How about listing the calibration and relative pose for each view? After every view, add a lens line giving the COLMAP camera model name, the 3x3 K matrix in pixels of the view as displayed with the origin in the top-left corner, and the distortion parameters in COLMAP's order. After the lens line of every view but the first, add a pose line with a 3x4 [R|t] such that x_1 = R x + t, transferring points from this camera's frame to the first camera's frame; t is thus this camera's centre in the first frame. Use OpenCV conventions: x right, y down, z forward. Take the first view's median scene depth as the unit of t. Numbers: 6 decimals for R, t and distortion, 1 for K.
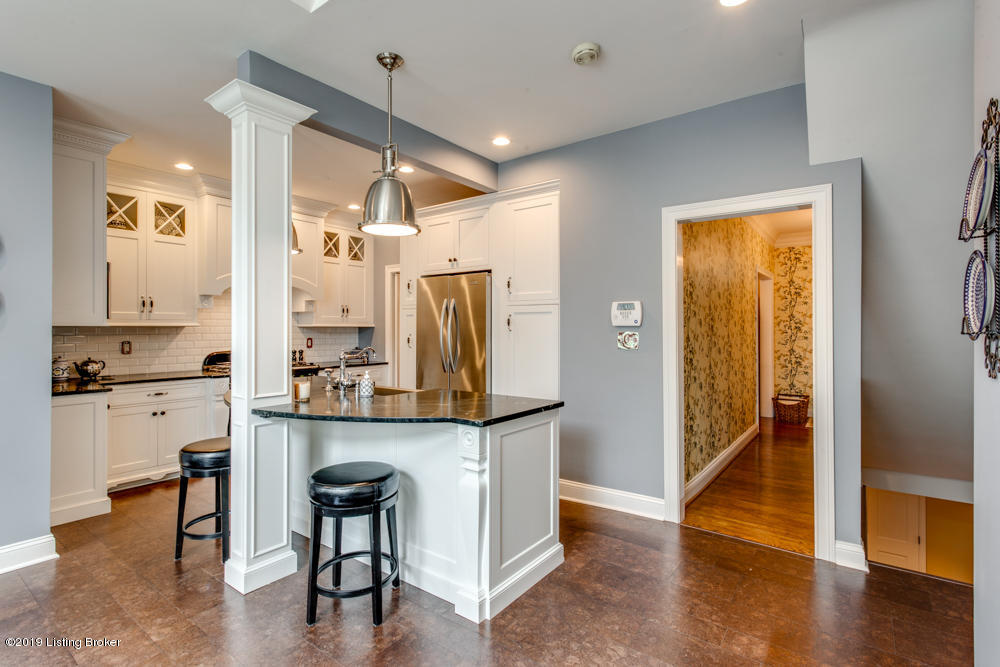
lens RADIAL K [[480.4, 0, 502.3], [0, 480.4, 327.9], [0, 0, 1]] dist [0.008155, -0.000049]
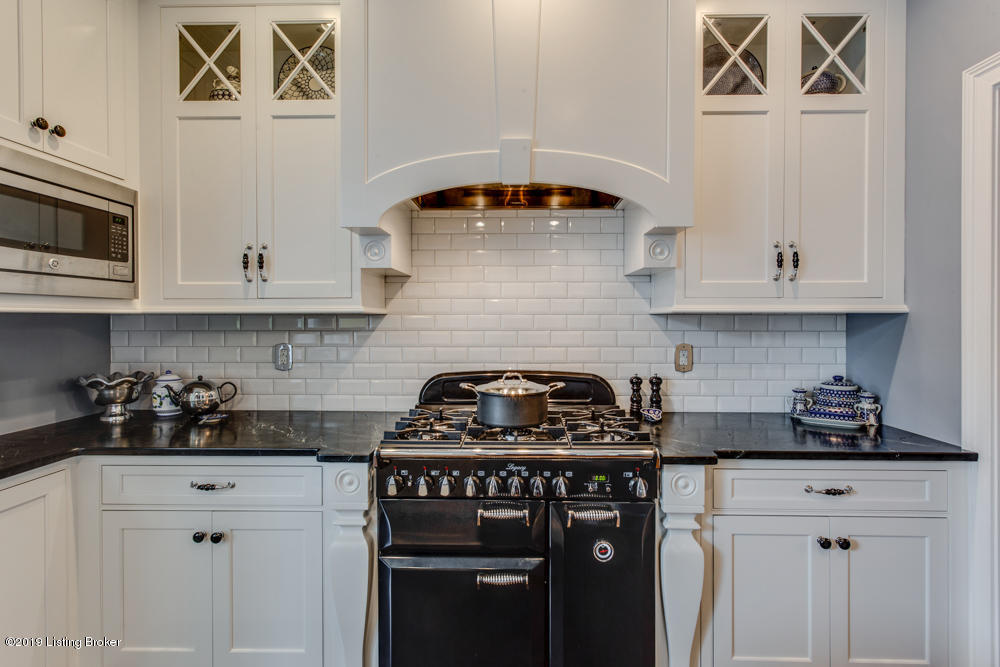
lens RADIAL K [[480.4, 0, 505.4], [0, 480.4, 323.7], [0, 0, 1]] dist [0.008155, -0.000049]
pose [[0.577259, 0.004317, -0.816550, -0.180900], [0.002536, 0.999972, 0.007080, 0.002422], [0.816557, -0.006158, 0.577231, 0.682775]]
